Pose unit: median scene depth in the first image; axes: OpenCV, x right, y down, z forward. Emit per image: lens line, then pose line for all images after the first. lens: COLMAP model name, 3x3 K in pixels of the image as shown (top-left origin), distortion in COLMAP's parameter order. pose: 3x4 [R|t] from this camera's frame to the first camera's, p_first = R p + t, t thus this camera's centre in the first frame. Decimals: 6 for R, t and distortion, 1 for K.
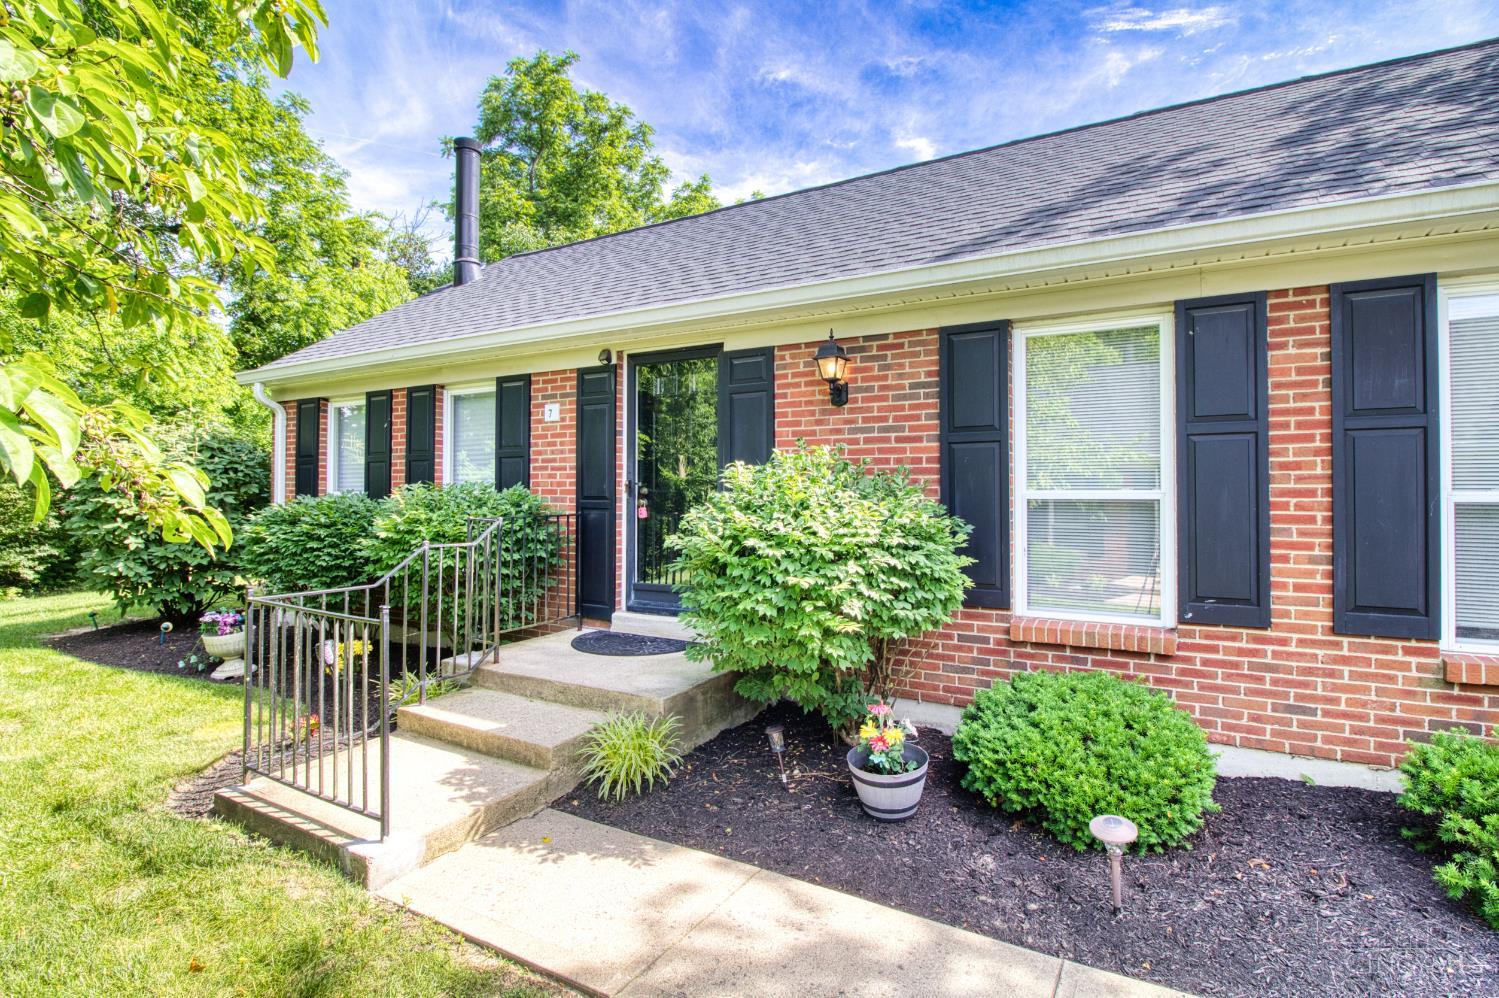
lens RADIAL K [[695.0, 0, 741.0], [0, 695.0, 488.7], [0, 0, 1]] dist [0.000046, -0.010799]
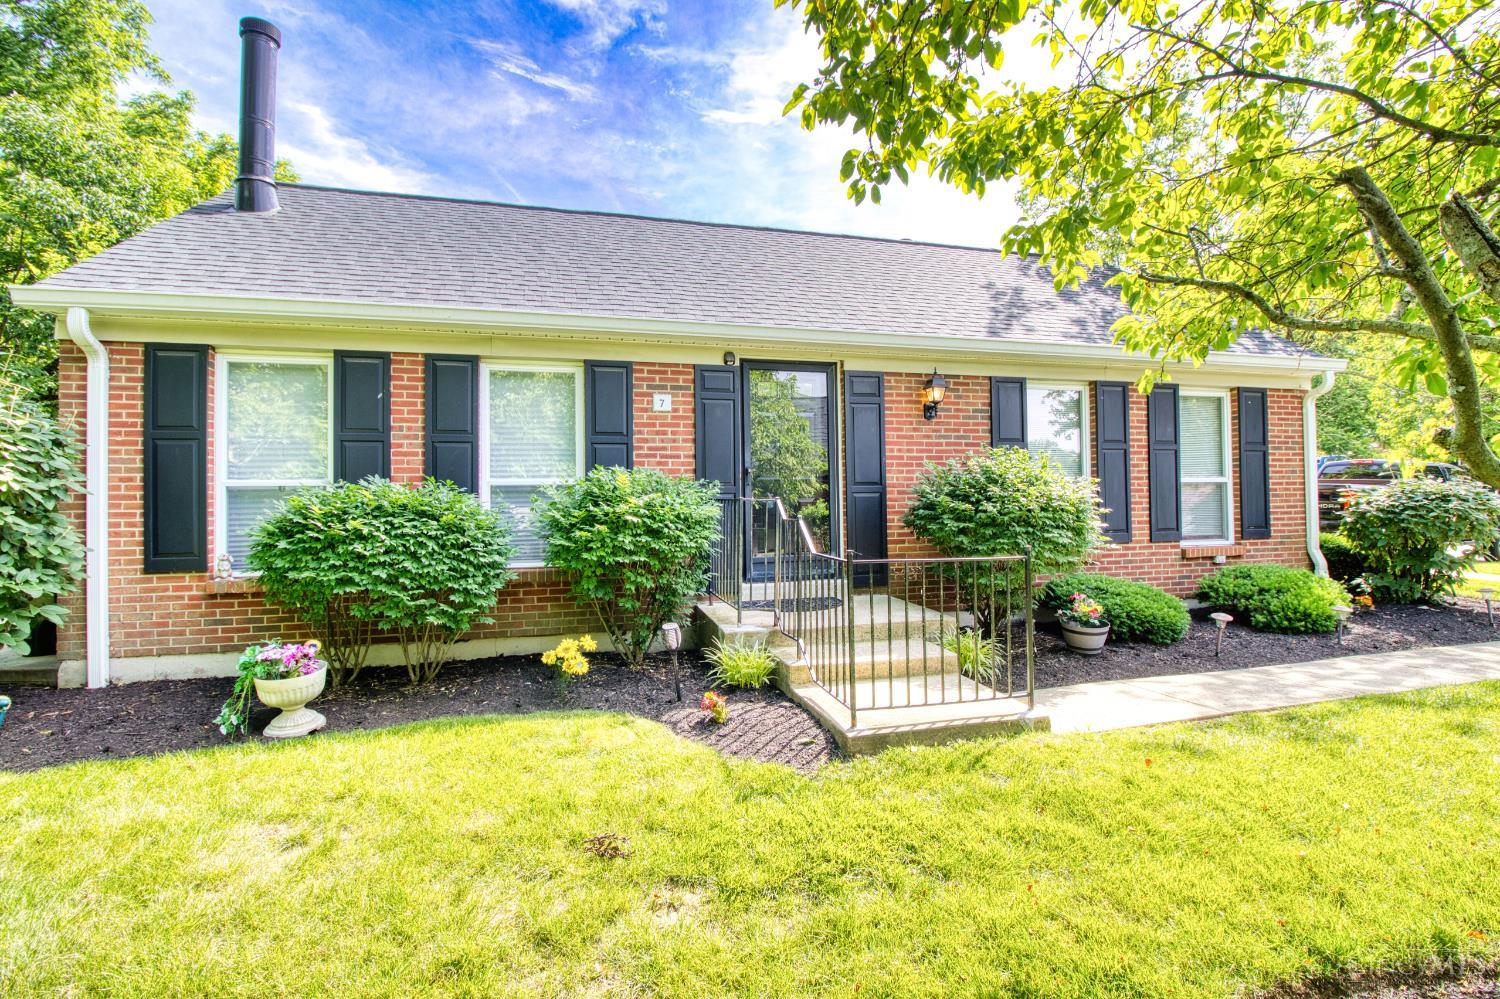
lens RADIAL K [[695.5, 0, 741.5], [0, 695.5, 489.2], [0, 0, 1]] dist [0.000046, -0.010799]
pose [[0.728693, -0.001293, 0.684839, -0.950575], [0.004621, 0.999985, -0.003029, 0.025137], [-0.684825, 0.005372, 0.728688, 0.167966]]
